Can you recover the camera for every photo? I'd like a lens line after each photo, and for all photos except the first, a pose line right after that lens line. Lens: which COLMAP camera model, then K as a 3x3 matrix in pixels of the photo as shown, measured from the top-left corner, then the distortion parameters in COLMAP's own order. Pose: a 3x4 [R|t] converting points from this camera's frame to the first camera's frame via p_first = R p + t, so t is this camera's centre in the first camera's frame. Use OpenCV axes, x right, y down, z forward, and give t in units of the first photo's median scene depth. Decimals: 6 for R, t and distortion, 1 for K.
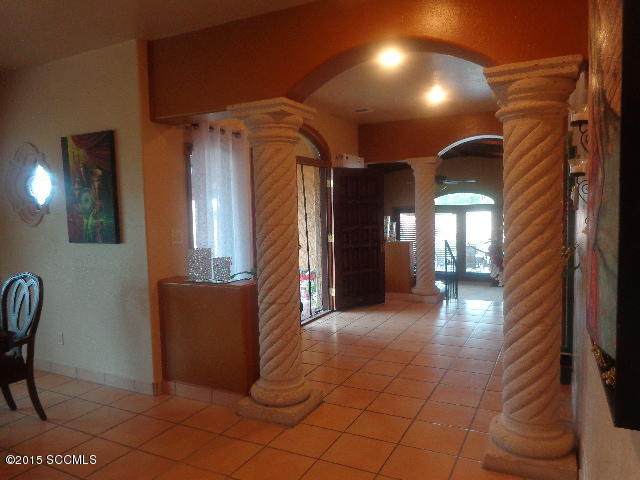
lens RADIAL K [[464.6, 0, 319.5], [0, 464.6, 240.8], [0, 0, 1]] dist [-0.002565, 0.000078]
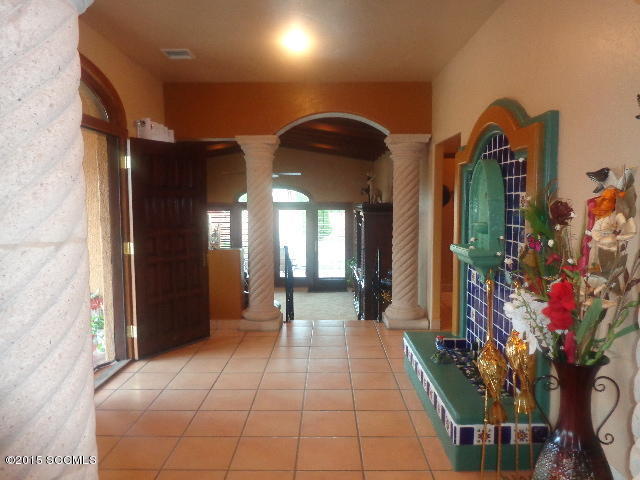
lens RADIAL K [[464.6, 0, 322.2], [0, 464.6, 240.9], [0, 0, 1]] dist [-0.002565, 0.000078]
pose [[0.890327, -0.012753, 0.455144, -0.027720], [0.009387, 0.999909, 0.009655, -0.018040], [-0.455225, -0.004323, 0.890366, 0.297475]]
